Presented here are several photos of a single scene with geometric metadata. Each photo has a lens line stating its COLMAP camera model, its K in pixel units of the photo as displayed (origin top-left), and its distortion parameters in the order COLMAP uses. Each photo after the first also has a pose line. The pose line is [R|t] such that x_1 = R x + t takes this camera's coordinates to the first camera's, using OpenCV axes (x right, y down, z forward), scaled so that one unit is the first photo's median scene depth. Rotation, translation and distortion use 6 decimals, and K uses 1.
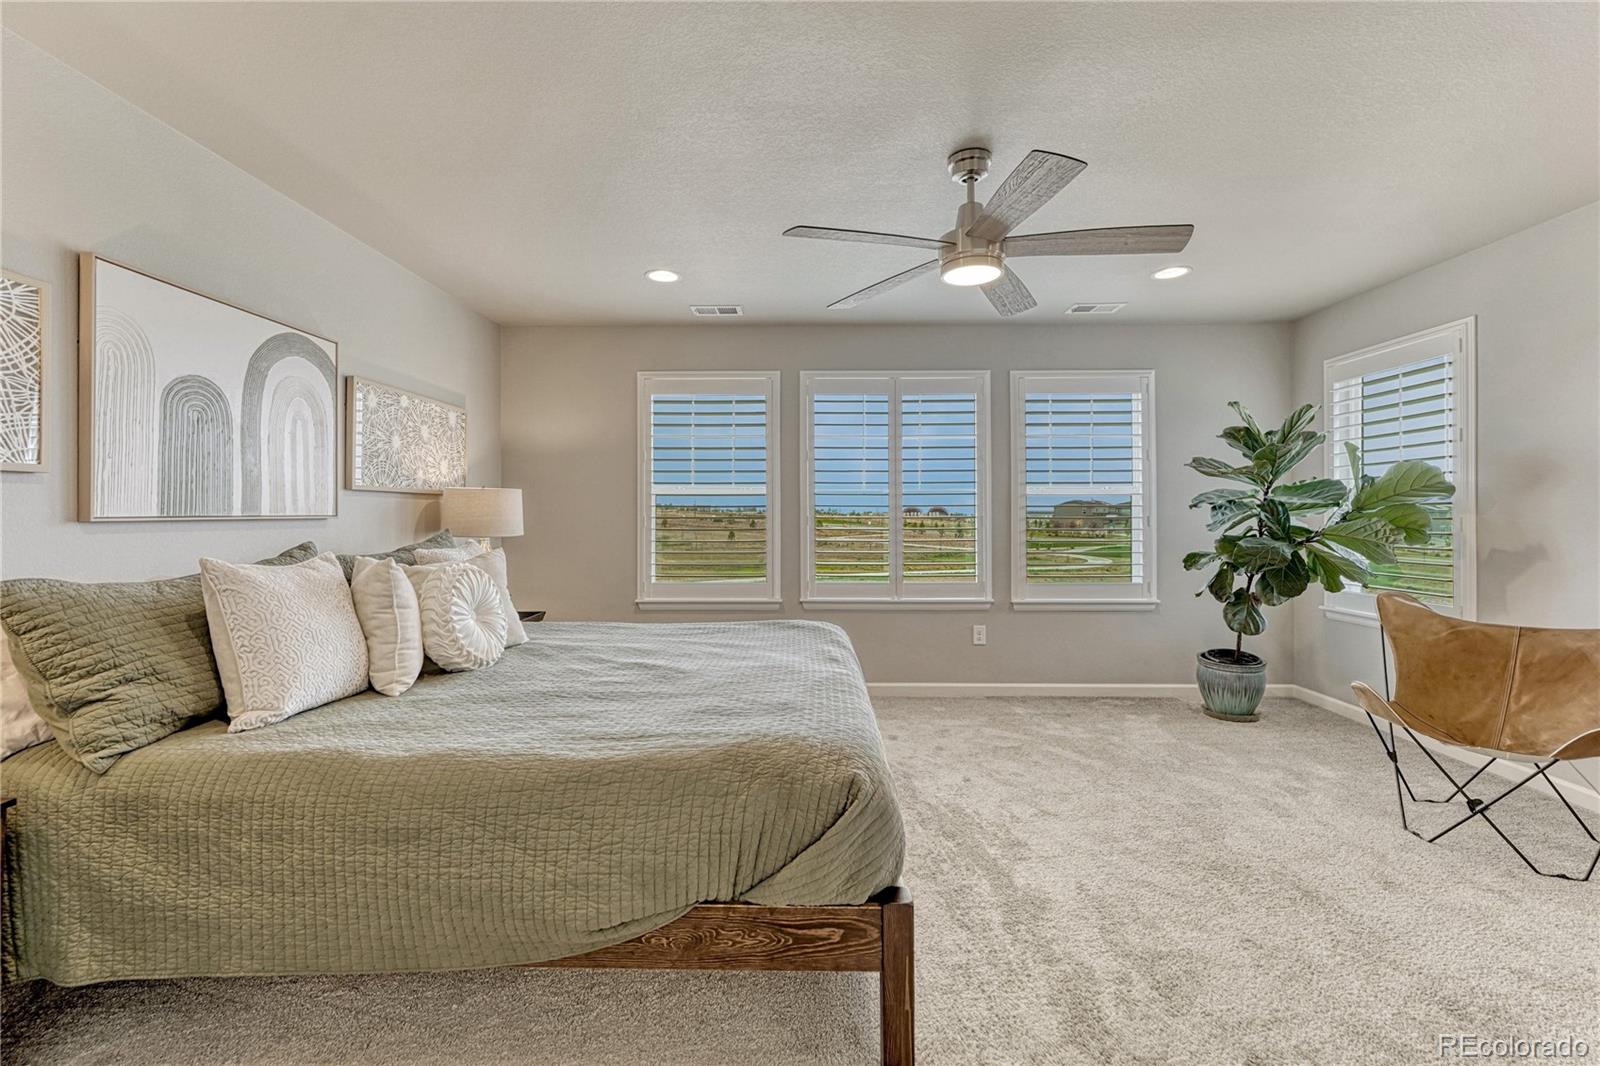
lens RADIAL K [[678.5, 0, 828.7], [0, 678.5, 505.3], [0, 0, 1]] dist [0.006305, -0.000055]
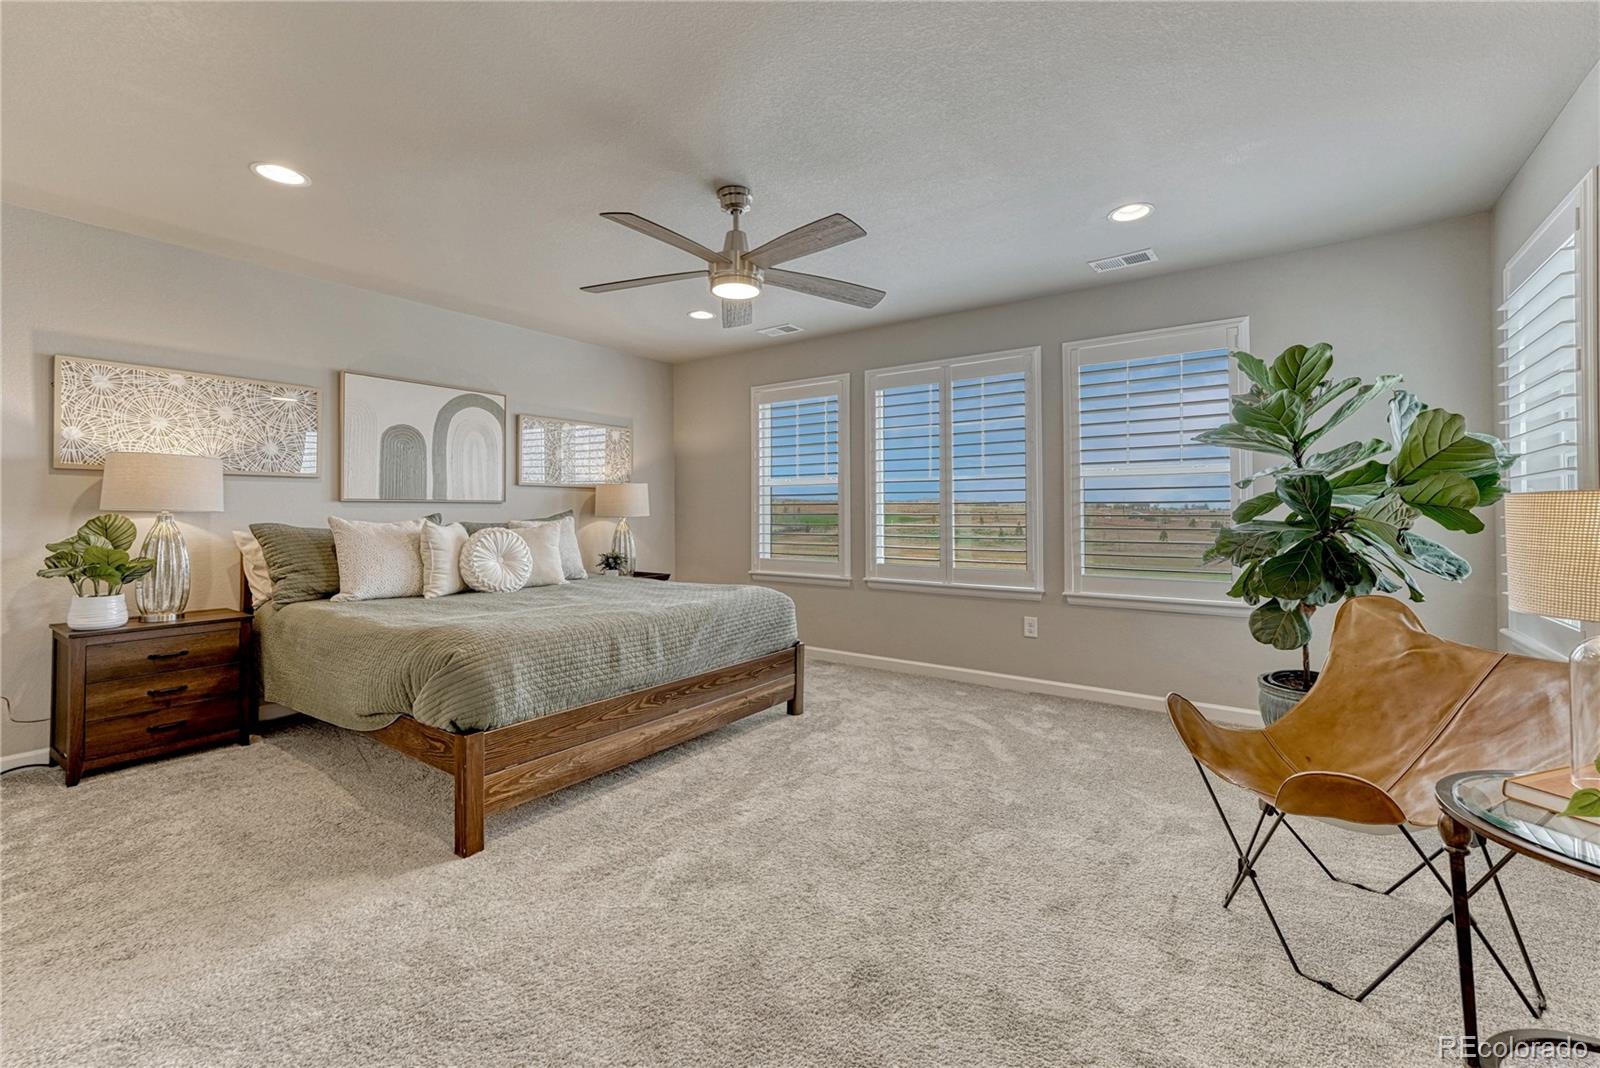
lens RADIAL K [[678.5, 0, 820.3], [0, 678.5, 494.8], [0, 0, 1]] dist [0.006305, -0.000055]
pose [[0.822107, -0.014665, -0.569144, 0.723932], [0.007751, 0.999864, -0.014566, 0.026326], [0.569280, 0.007563, 0.822109, 0.076676]]
